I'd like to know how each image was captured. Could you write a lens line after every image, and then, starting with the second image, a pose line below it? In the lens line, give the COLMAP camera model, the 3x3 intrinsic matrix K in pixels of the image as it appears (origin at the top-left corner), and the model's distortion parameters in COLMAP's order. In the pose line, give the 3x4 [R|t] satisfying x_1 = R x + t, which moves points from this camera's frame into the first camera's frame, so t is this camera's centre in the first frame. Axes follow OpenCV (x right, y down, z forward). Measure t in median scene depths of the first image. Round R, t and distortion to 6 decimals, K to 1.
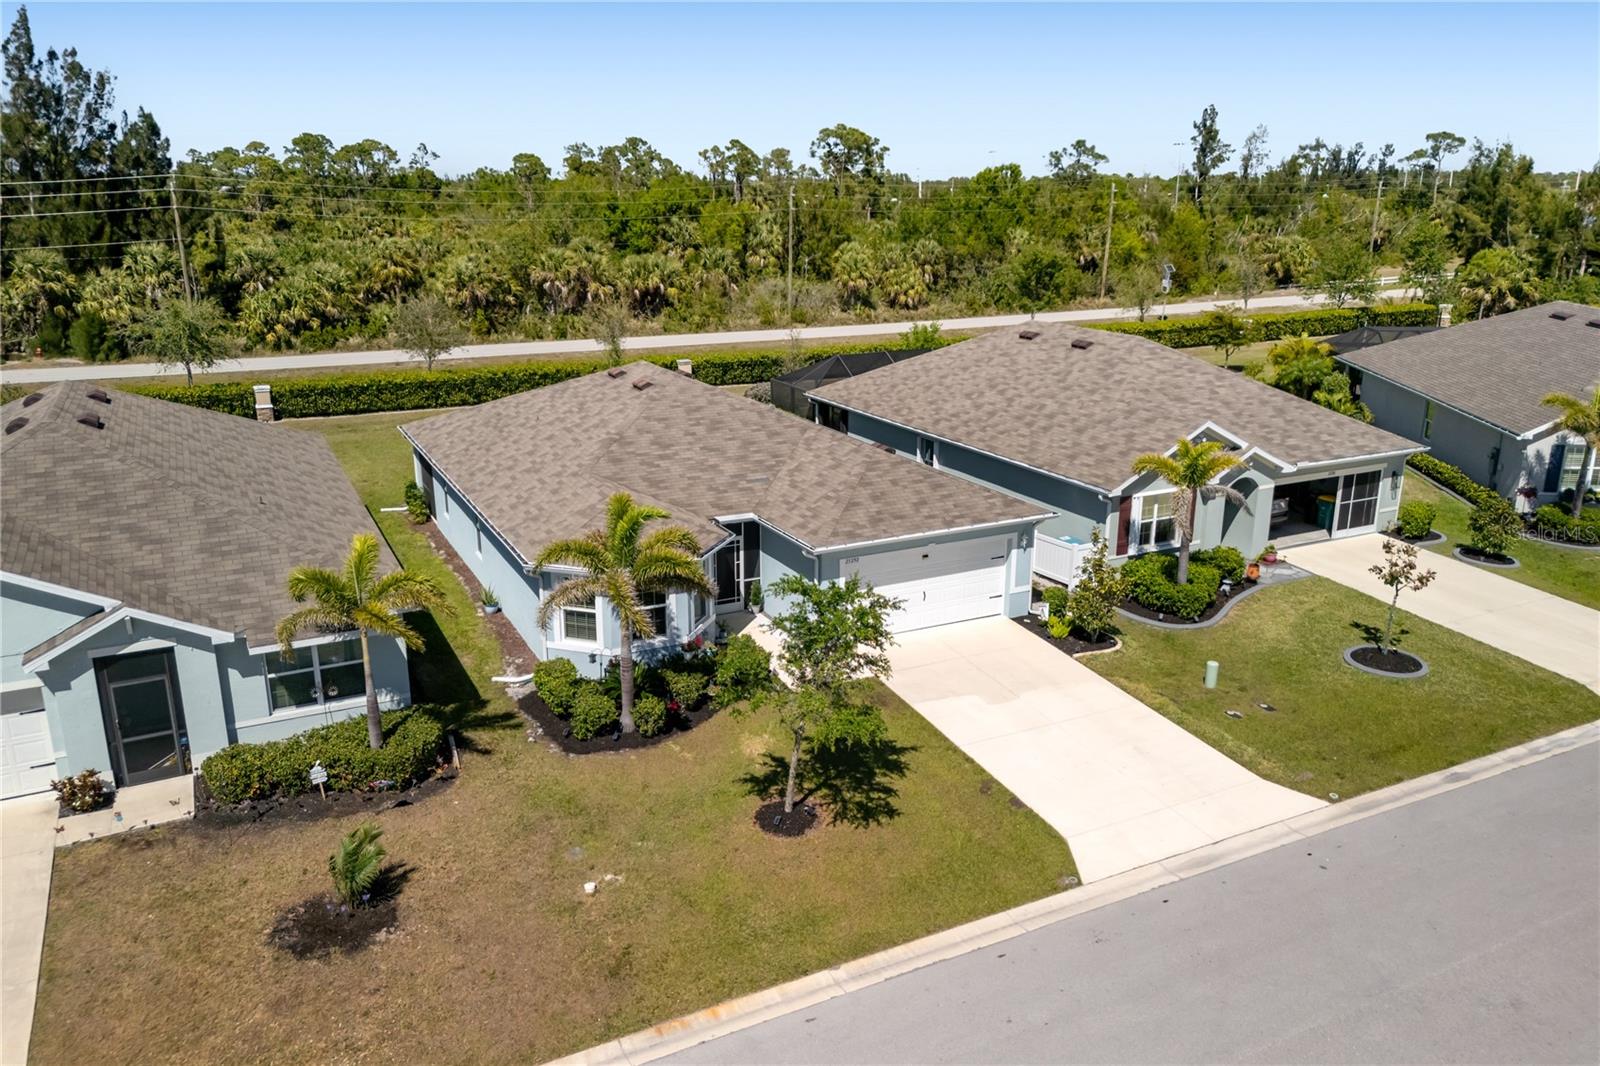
lens RADIAL K [[1175.9, 0, 800.2], [0, 1175.9, 532.6], [0, 0, 1]] dist [0.060143, -0.043459]
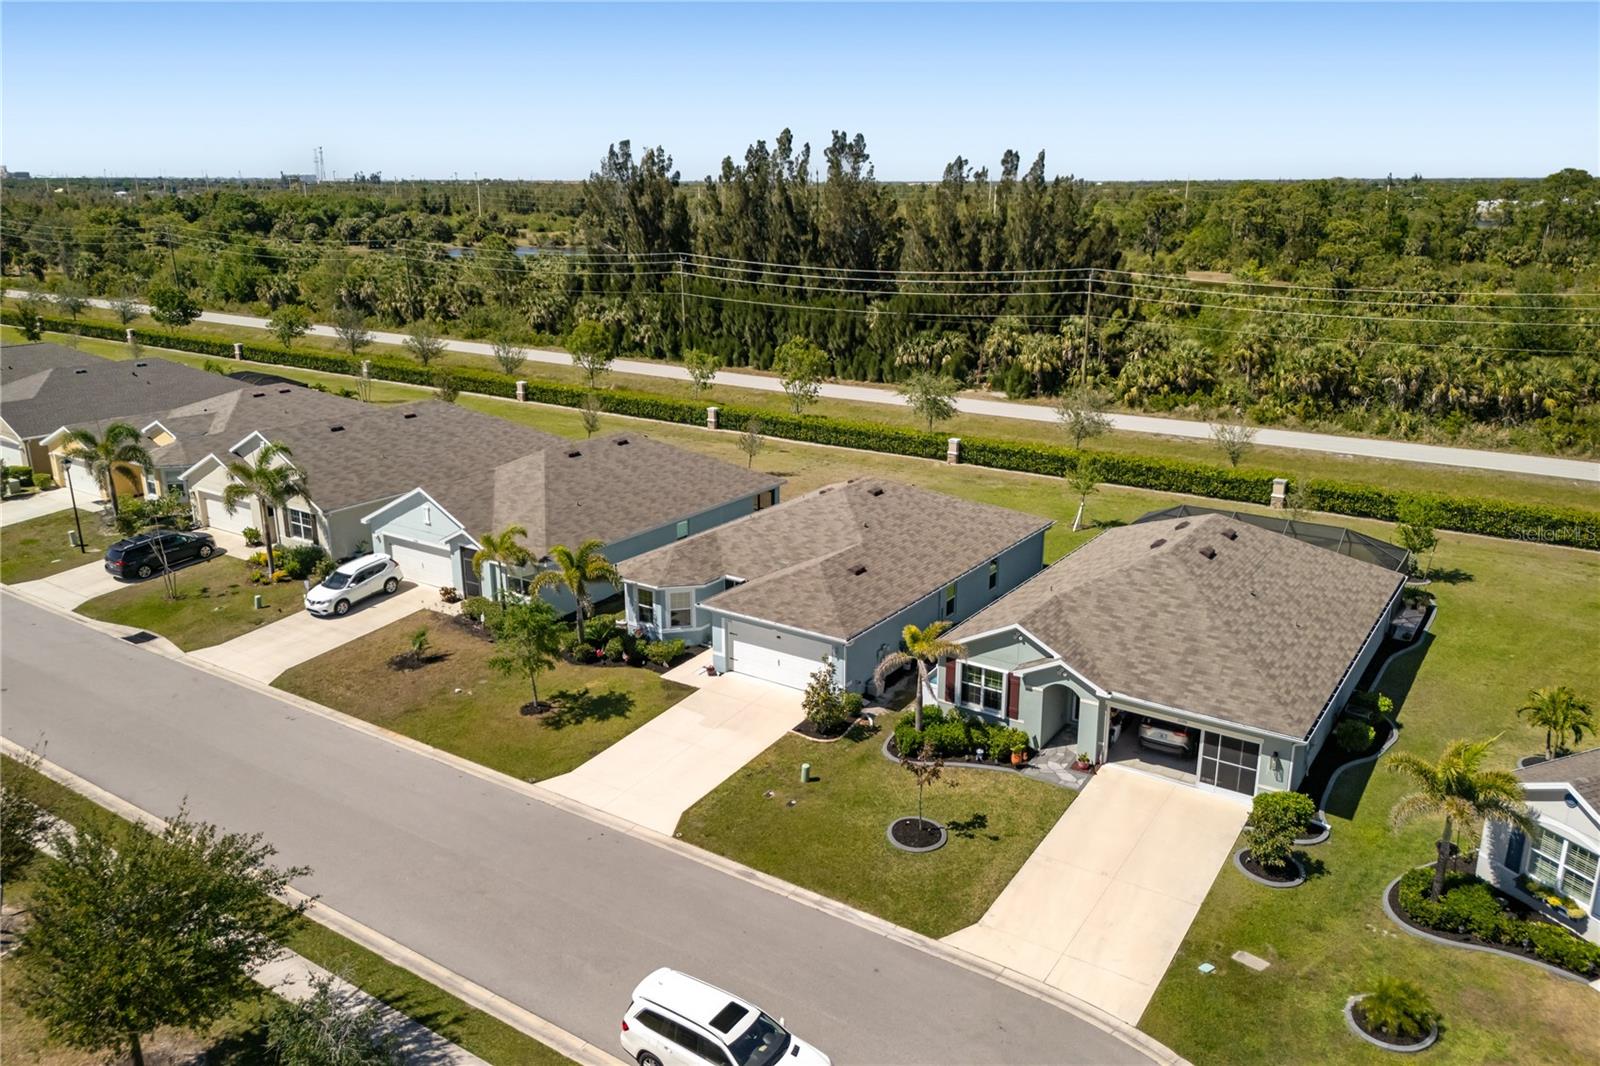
lens RADIAL K [[1175.9, 0, 798.6], [0, 1175.9, 533.9], [0, 0, 1]] dist [0.060143, -0.043459]
pose [[0.478899, 0.246585, -0.842527, 1.535657], [-0.244449, 0.959238, 0.141797, -0.371729], [0.843149, 0.138049, 0.519656, 0.233326]]
